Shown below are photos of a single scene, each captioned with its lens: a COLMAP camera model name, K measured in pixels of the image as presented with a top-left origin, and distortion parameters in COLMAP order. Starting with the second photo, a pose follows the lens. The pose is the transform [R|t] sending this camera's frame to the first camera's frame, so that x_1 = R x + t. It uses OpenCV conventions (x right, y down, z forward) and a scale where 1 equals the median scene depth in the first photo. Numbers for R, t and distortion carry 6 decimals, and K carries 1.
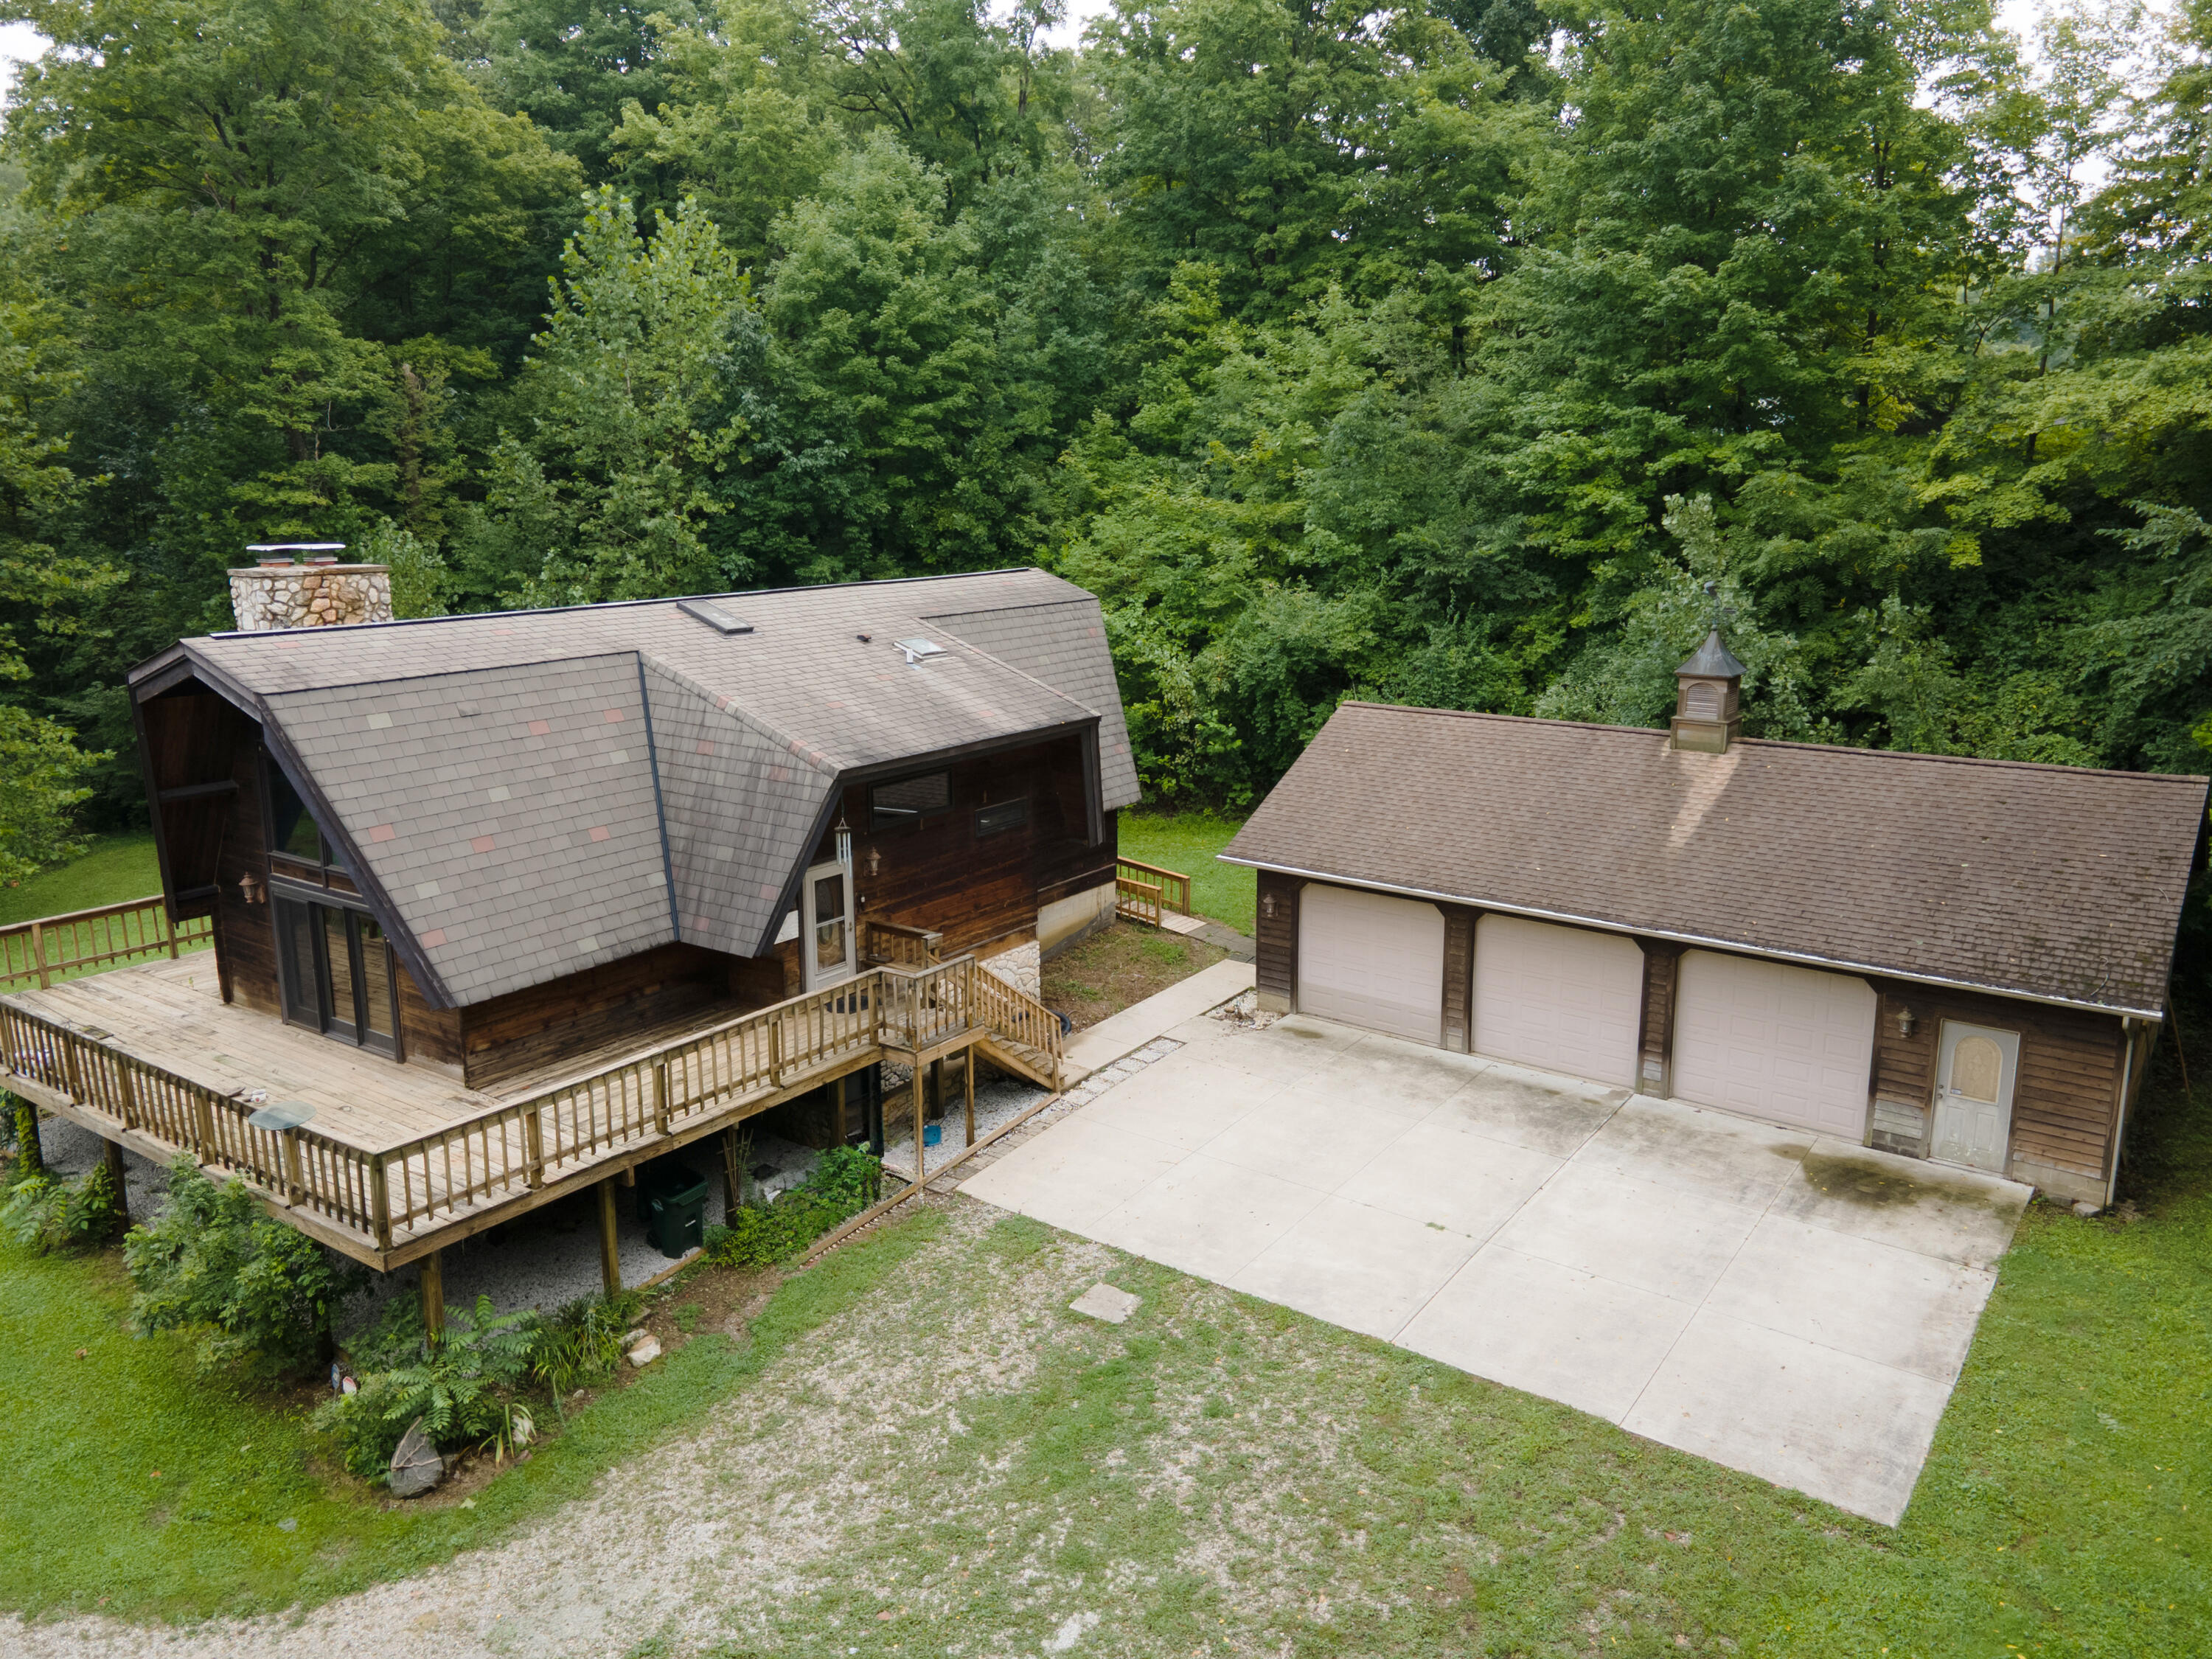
lens RADIAL K [[1624.3, 0, 1100.3], [0, 1624.3, 831.9], [0, 0, 1]] dist [0.014944, 0.052988]
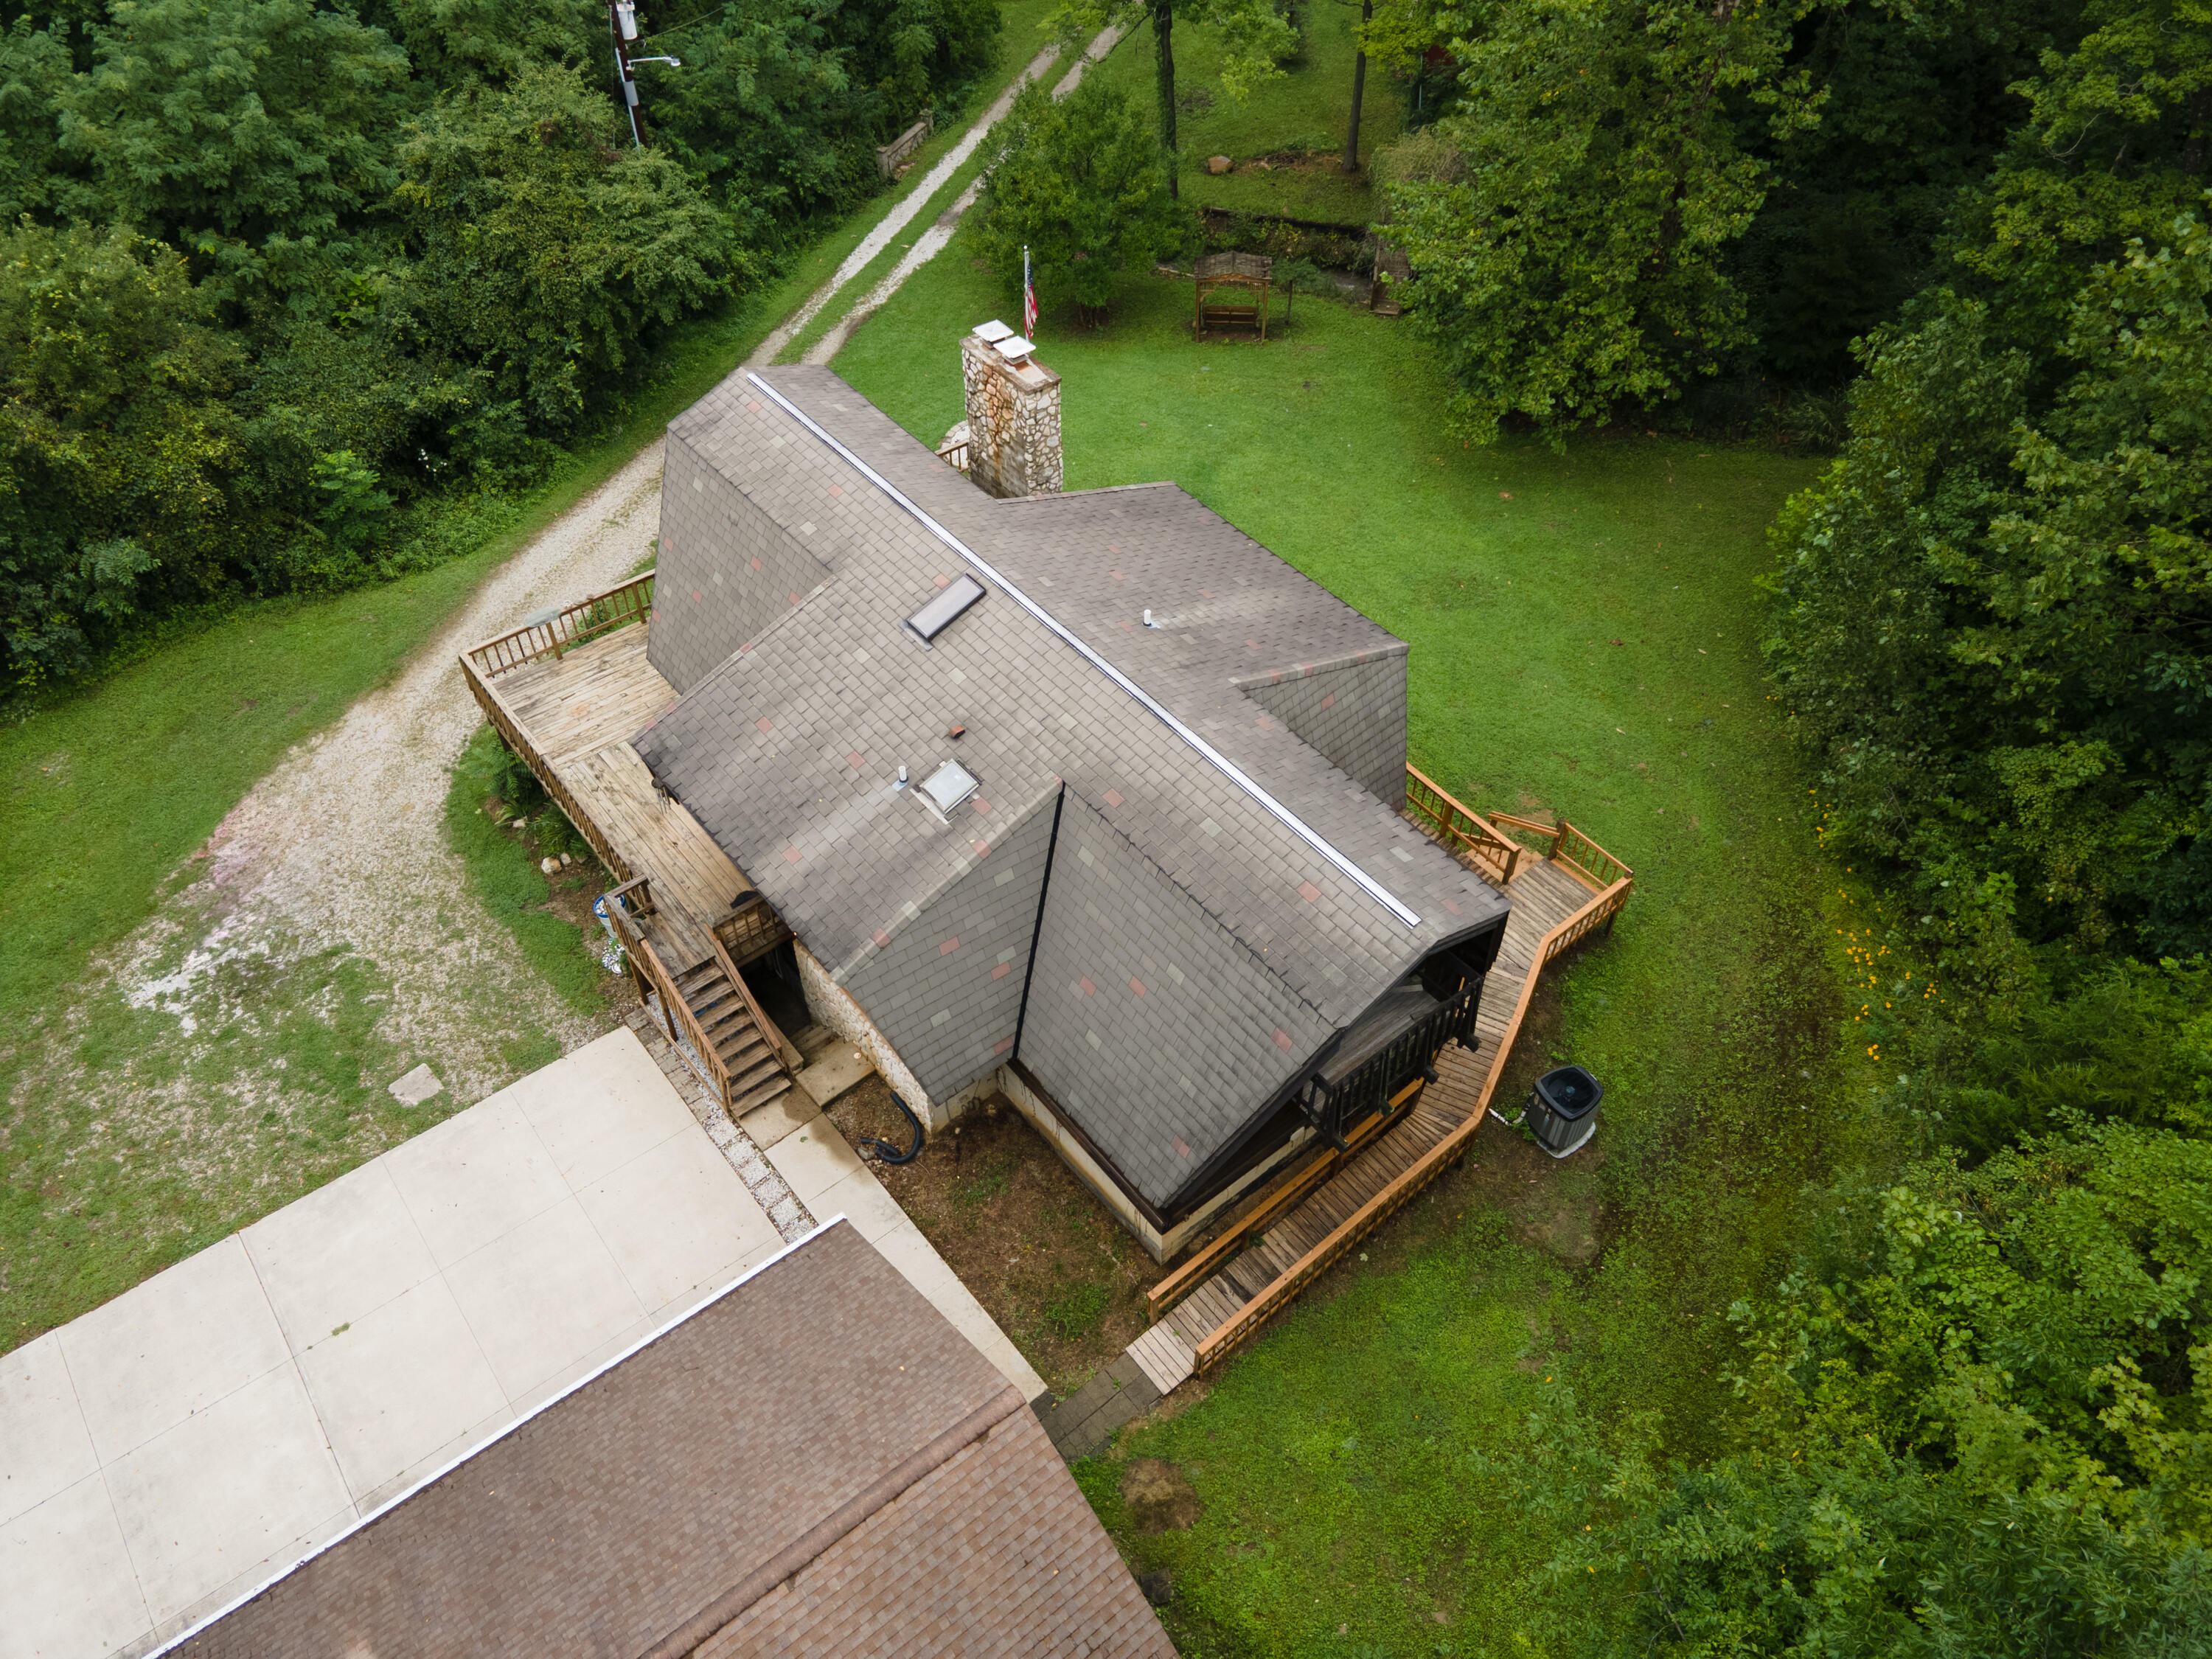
lens RADIAL K [[1617.2, 0, 1106.0], [0, 1617.2, 829.5], [0, 0, 1]] dist [0.017858, 0.058275]
pose [[-0.276712, 0.700786, -0.657518, 0.504574], [-0.214023, 0.622105, 0.753113, -0.862358], [0.936816, 0.349119, -0.022159, 1.243878]]
